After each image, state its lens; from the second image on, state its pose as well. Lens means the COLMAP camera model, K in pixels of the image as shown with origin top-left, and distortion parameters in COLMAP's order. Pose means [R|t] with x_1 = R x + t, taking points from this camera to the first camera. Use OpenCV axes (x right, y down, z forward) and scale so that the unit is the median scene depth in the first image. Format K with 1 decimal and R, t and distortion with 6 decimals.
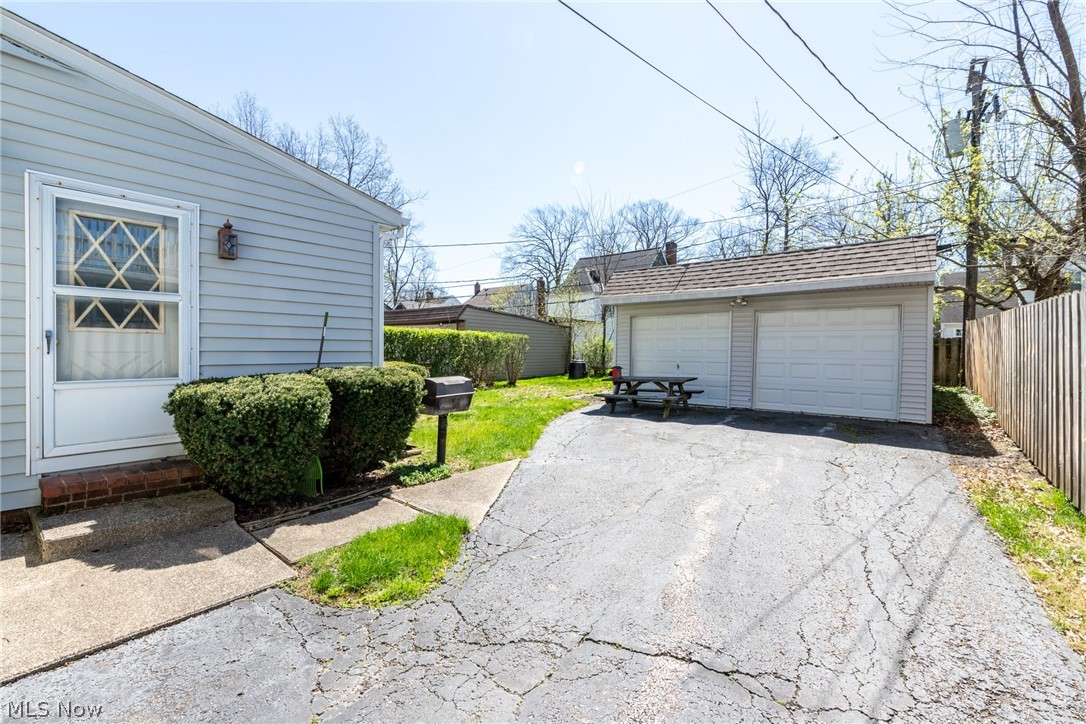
lens RADIAL K [[472.9, 0, 541.6], [0, 472.9, 351.7], [0, 0, 1]] dist [-0.000270, 0.000023]
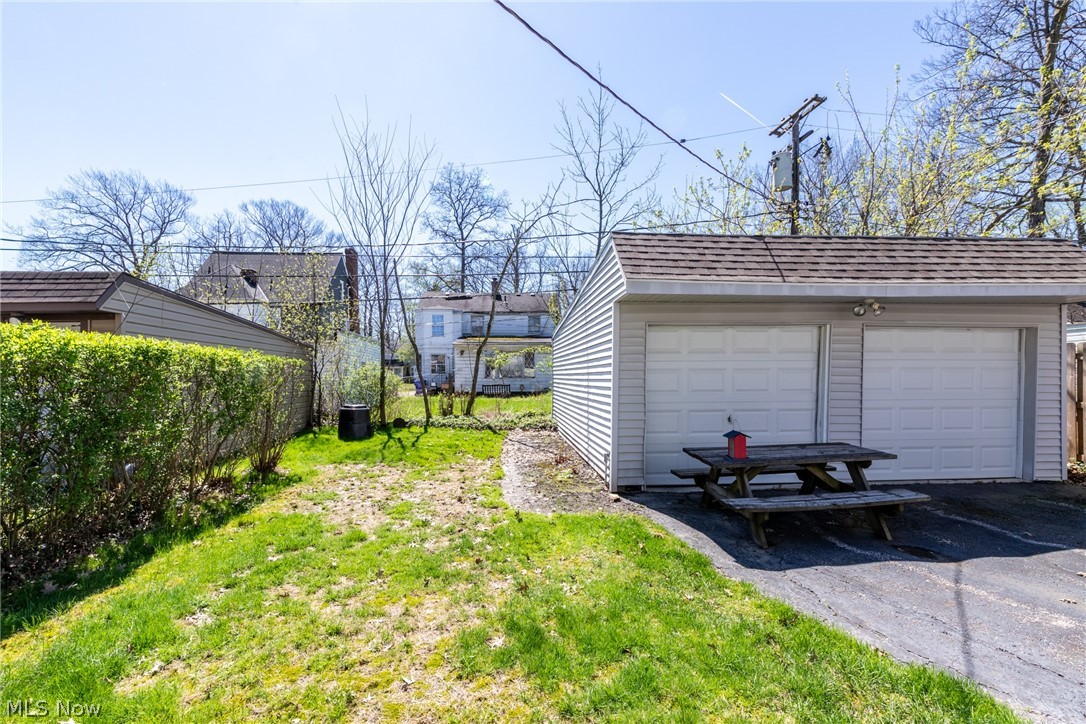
lens RADIAL K [[472.9, 0, 519.5], [0, 472.9, 382.4], [0, 0, 1]] dist [-0.000270, 0.000023]
pose [[0.730106, -0.012775, 0.683214, -0.037739], [0.010917, 0.999916, 0.007031, -0.002546], [-0.683246, 0.002326, 0.730184, 0.104130]]
